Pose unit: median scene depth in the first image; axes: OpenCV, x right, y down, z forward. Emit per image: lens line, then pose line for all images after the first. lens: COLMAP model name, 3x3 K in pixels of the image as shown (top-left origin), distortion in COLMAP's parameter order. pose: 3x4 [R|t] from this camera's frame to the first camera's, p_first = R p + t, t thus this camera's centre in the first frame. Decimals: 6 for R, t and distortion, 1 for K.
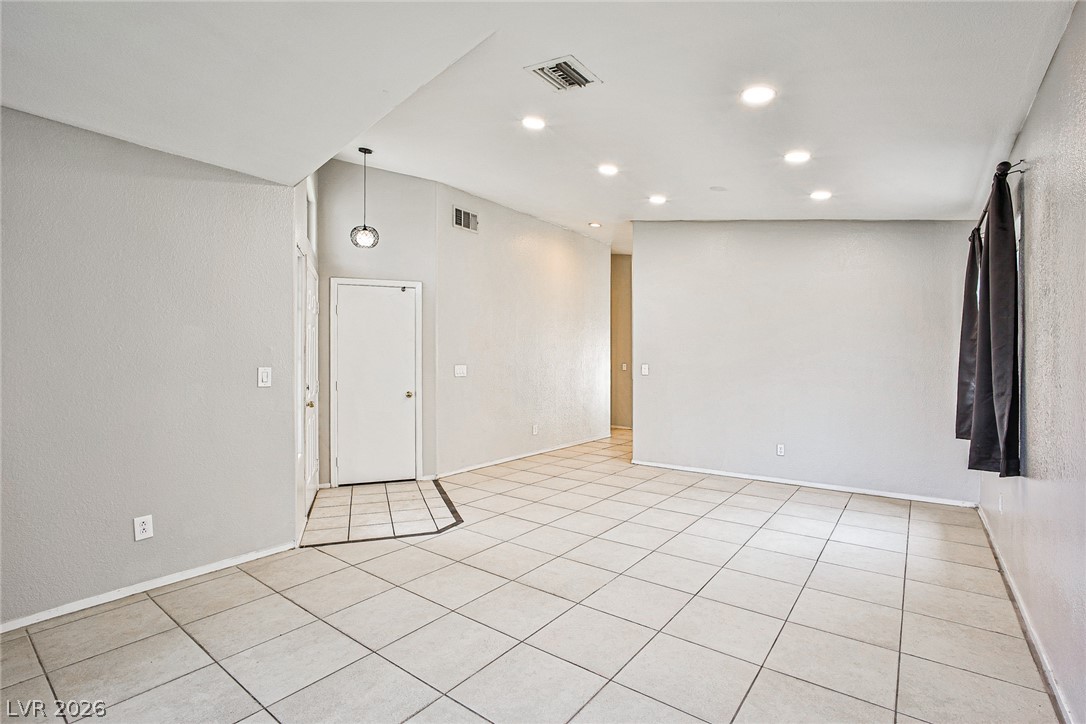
lens RADIAL K [[490.3, 0, 538.9], [0, 490.3, 363.2], [0, 0, 1]] dist [-0.028894, 0.006329]
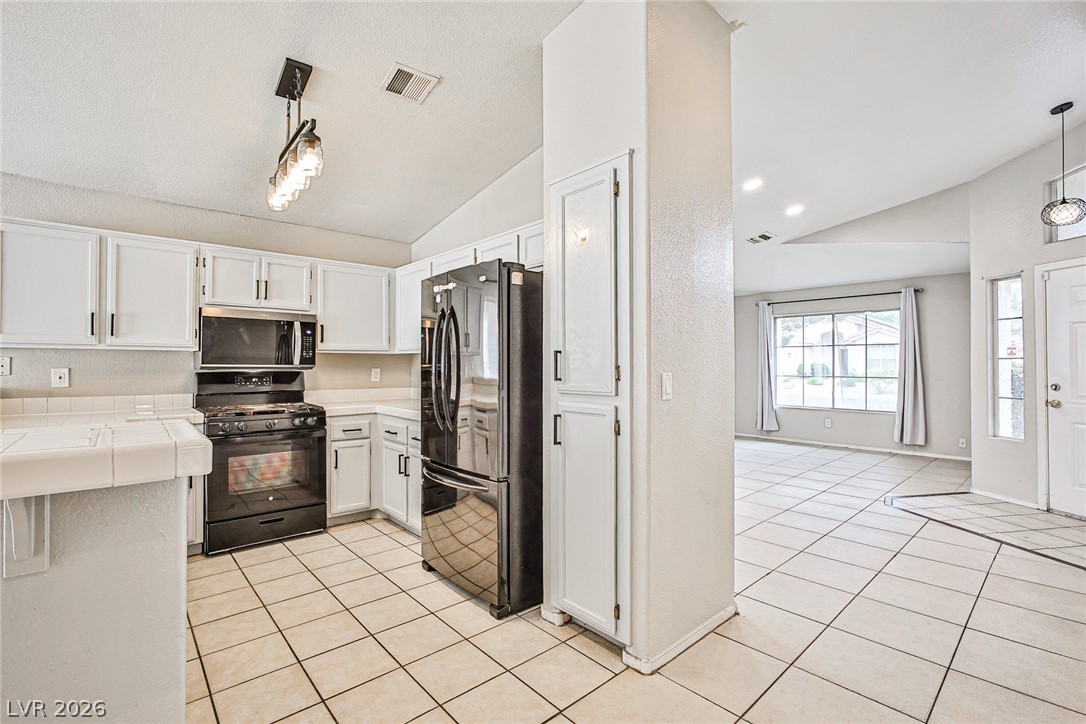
lens RADIAL K [[490.3, 0, 541.4], [0, 490.3, 358.4], [0, 0, 1]] dist [-0.028894, 0.006329]
pose [[-0.985643, 0.009820, 0.168559, 0.449287], [0.007559, 0.999873, -0.014046, -0.007000], [-0.168676, -0.012570, -0.985591, 2.275930]]
